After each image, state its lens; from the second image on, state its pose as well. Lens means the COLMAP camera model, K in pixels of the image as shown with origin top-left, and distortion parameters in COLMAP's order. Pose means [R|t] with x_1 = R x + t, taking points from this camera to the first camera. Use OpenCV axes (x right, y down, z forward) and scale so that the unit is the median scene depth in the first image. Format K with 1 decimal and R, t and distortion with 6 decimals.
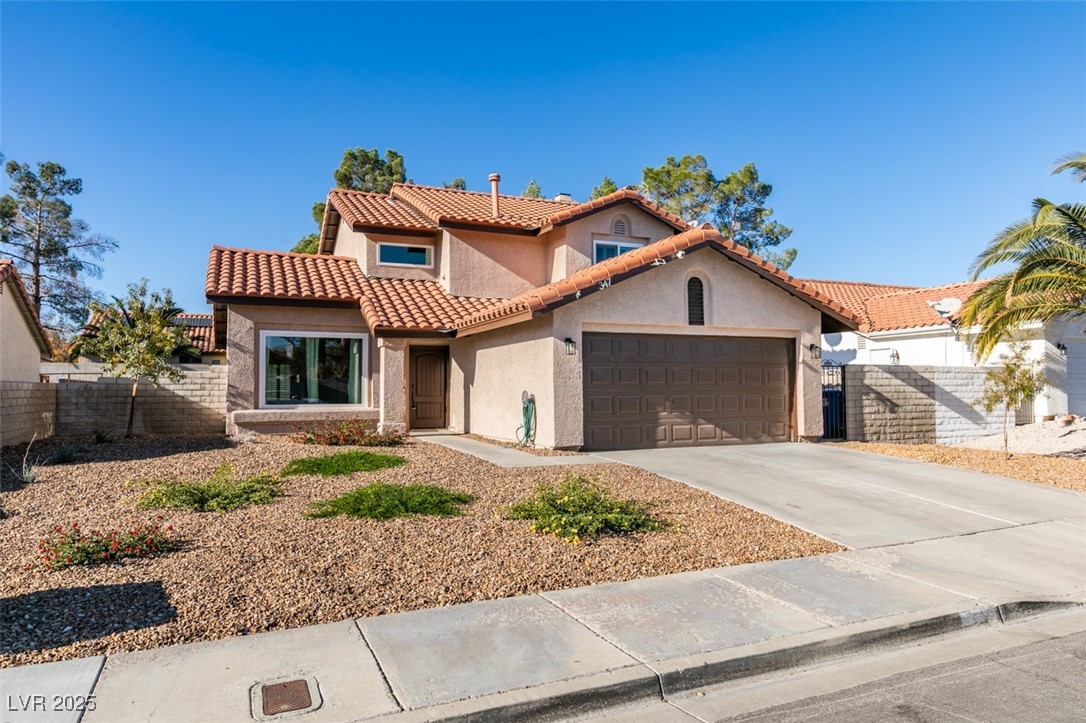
lens RADIAL K [[715.9, 0, 545.2], [0, 715.9, 361.5], [0, 0, 1]] dist [-0.009033, 0.003699]
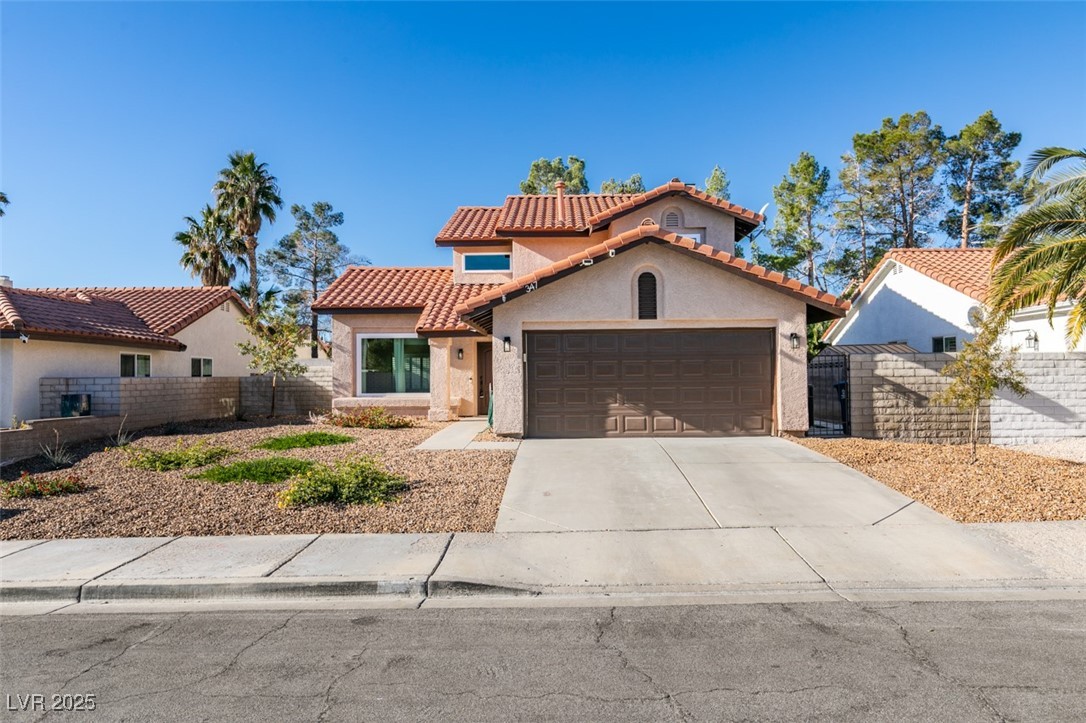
lens RADIAL K [[699.3, 0, 541.3], [0, 699.3, 364.1], [0, 0, 1]] dist [0.007803, -0.004022]
pose [[0.909987, -0.011458, -0.414479, 0.426319], [0.021348, 0.999587, 0.019238, -0.007991], [0.414087, -0.026355, 0.909856, 0.021122]]
